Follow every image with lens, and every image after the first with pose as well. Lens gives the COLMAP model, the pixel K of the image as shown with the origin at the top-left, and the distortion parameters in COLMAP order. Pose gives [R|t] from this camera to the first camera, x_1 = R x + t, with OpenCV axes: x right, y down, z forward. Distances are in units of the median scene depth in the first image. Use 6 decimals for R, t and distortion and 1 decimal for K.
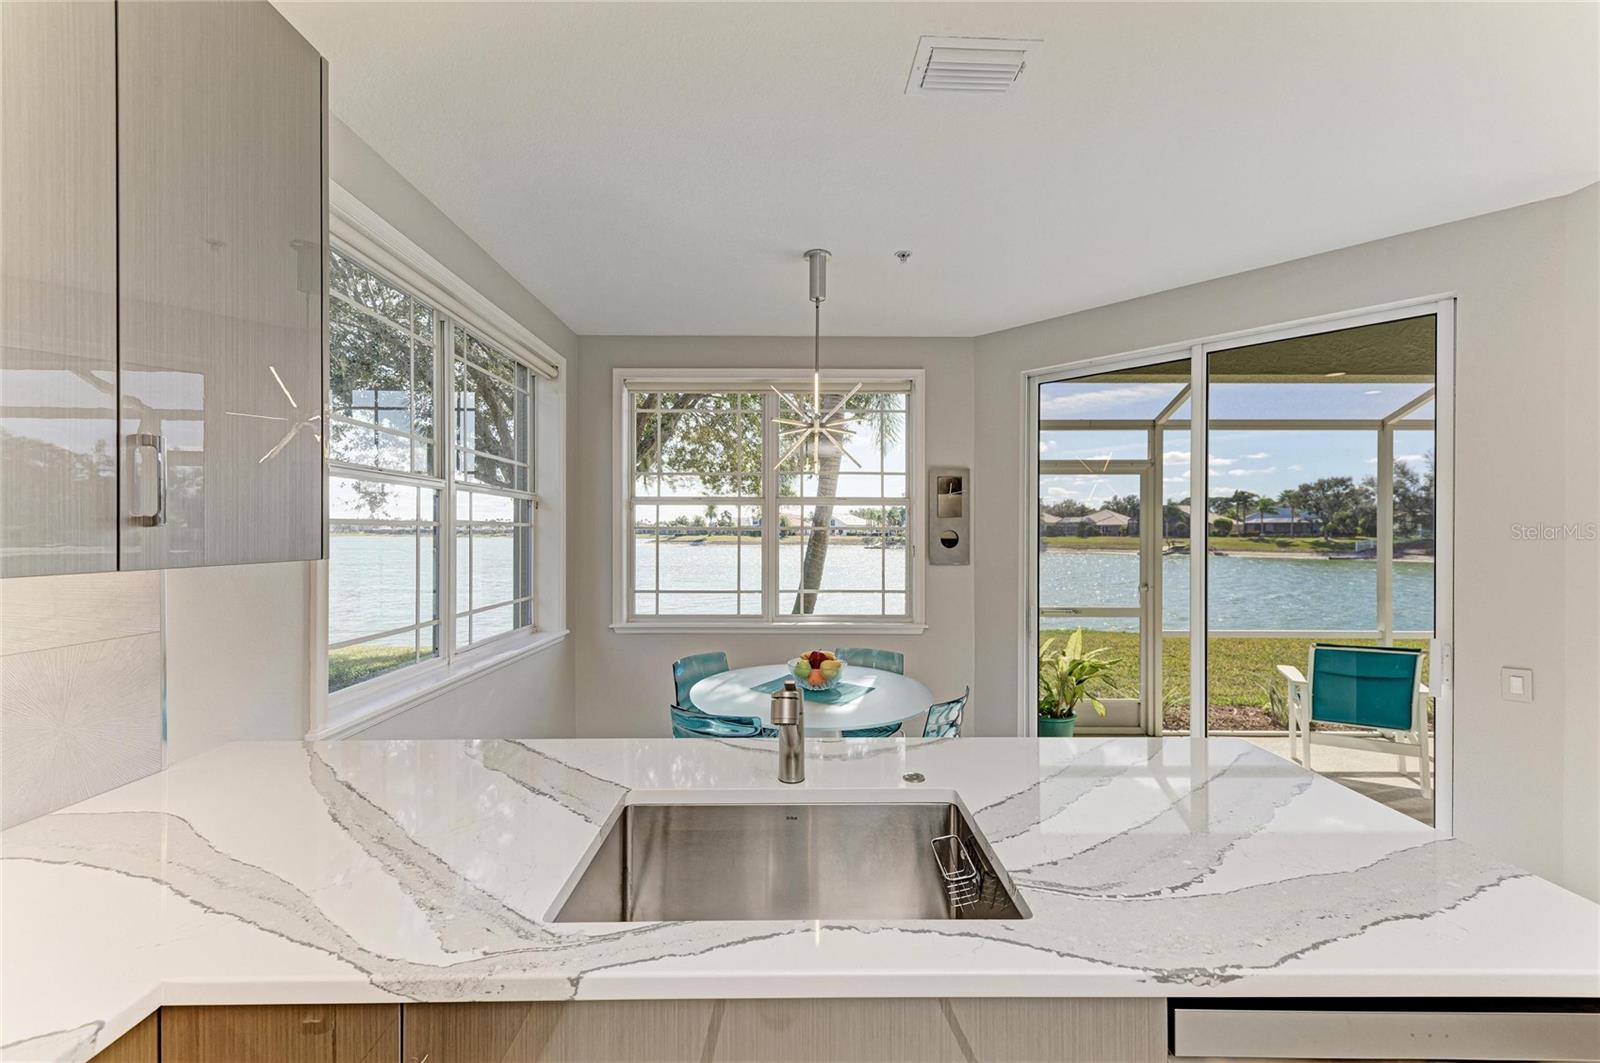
lens RADIAL K [[638.4, 0, 796.4], [0, 638.4, 534.1], [0, 0, 1]] dist [0.011214, -0.000996]
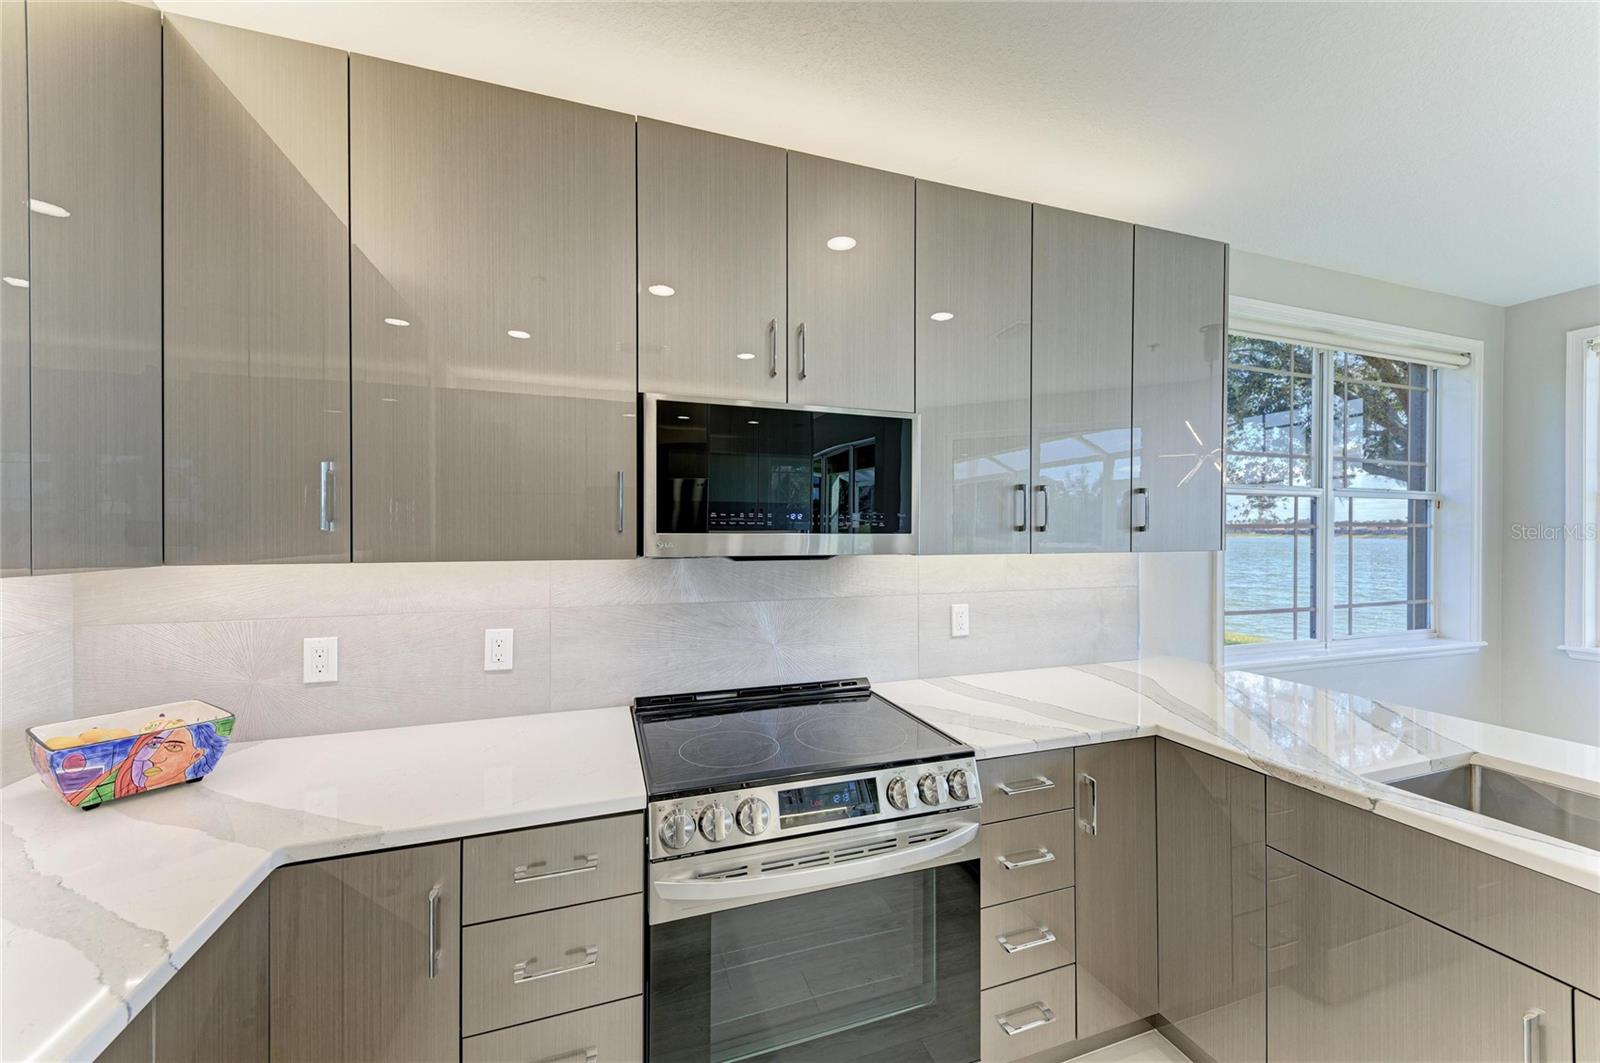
lens RADIAL K [[603.7, 0, 798.1], [0, 603.7, 540.4], [0, 0, 1]] dist [0.001909, -0.000130]
pose [[0.323787, 0.010027, -0.946077, 0.116546], [0.000221, 0.999943, 0.010673, -0.000630], [0.946130, -0.003665, 0.323766, -0.165282]]
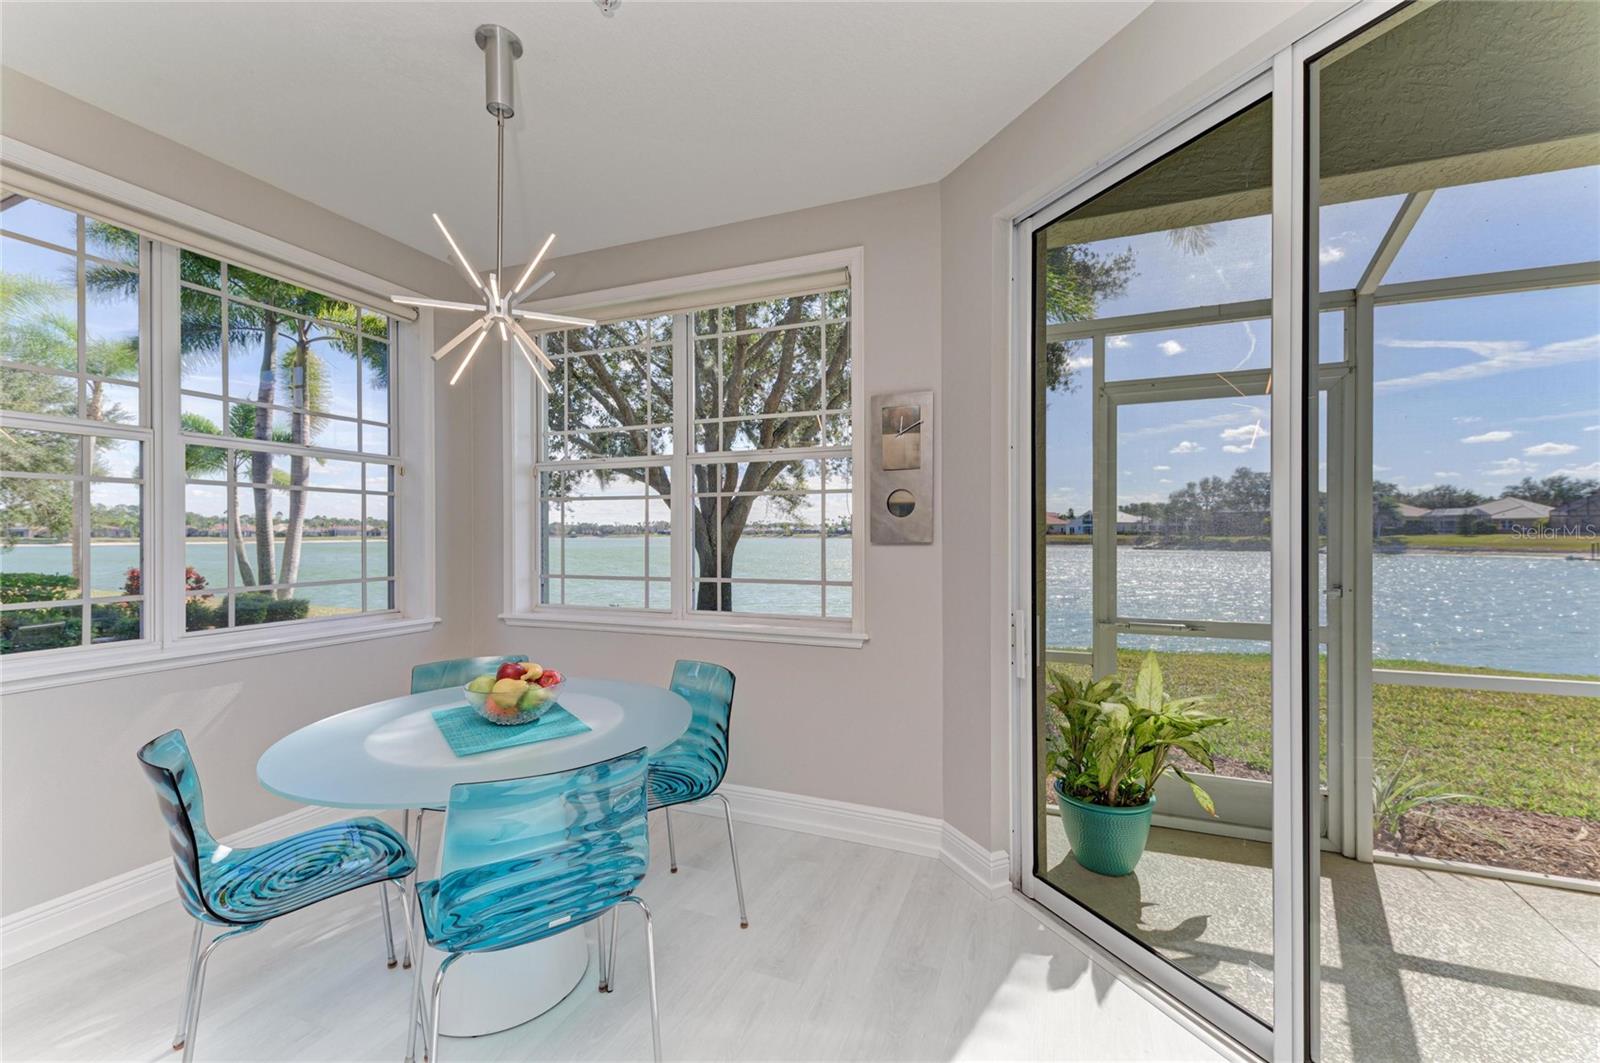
lens RADIAL K [[650.6, 0, 791.0], [0, 650.6, 534.6], [0, 0, 1]] dist [0.001092, -0.000790]
pose [[0.925144, -0.003290, -0.379602, 0.362072], [0.003602, 0.999994, 0.000110, 0.036865], [0.379599, -0.001469, 0.925150, 0.333013]]
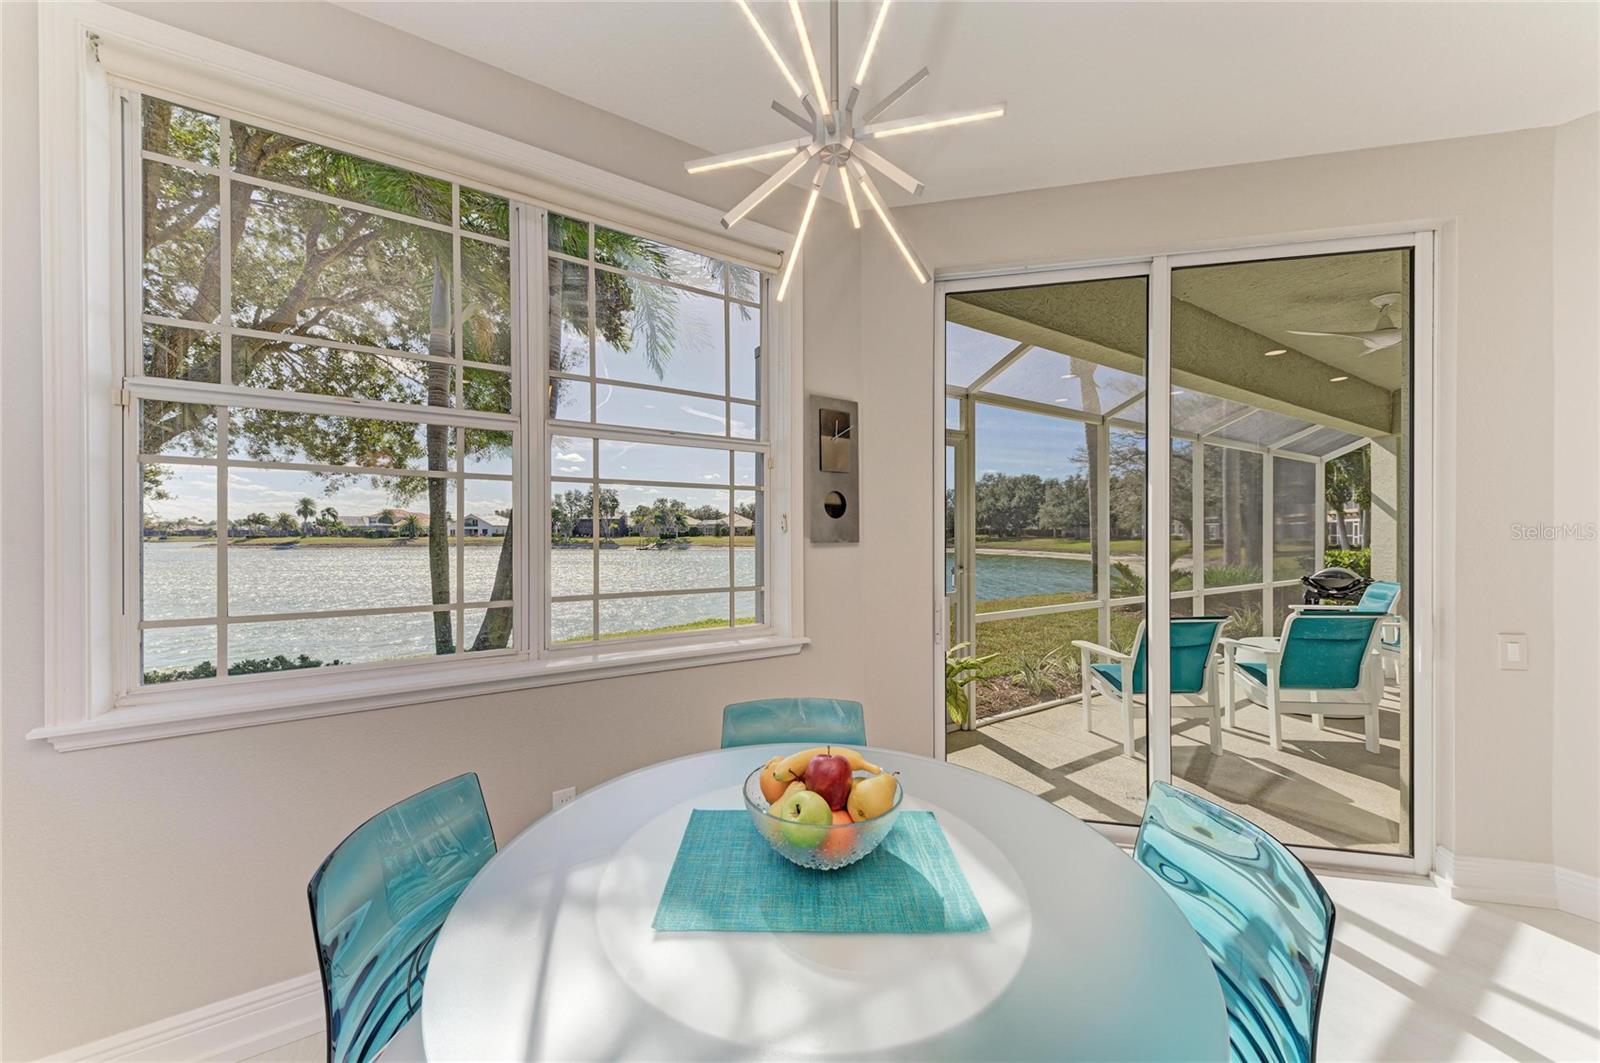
lens RADIAL K [[577.5, 0, 799.1], [0, 577.5, 528.9], [0, 0, 1]] dist [0.016230, -0.000126]
pose [[0.842292, 0.003159, 0.539012, -0.110420], [0.002733, 0.999945, -0.010130, 0.037279], [-0.539014, 0.010006, 0.842237, 0.480915]]
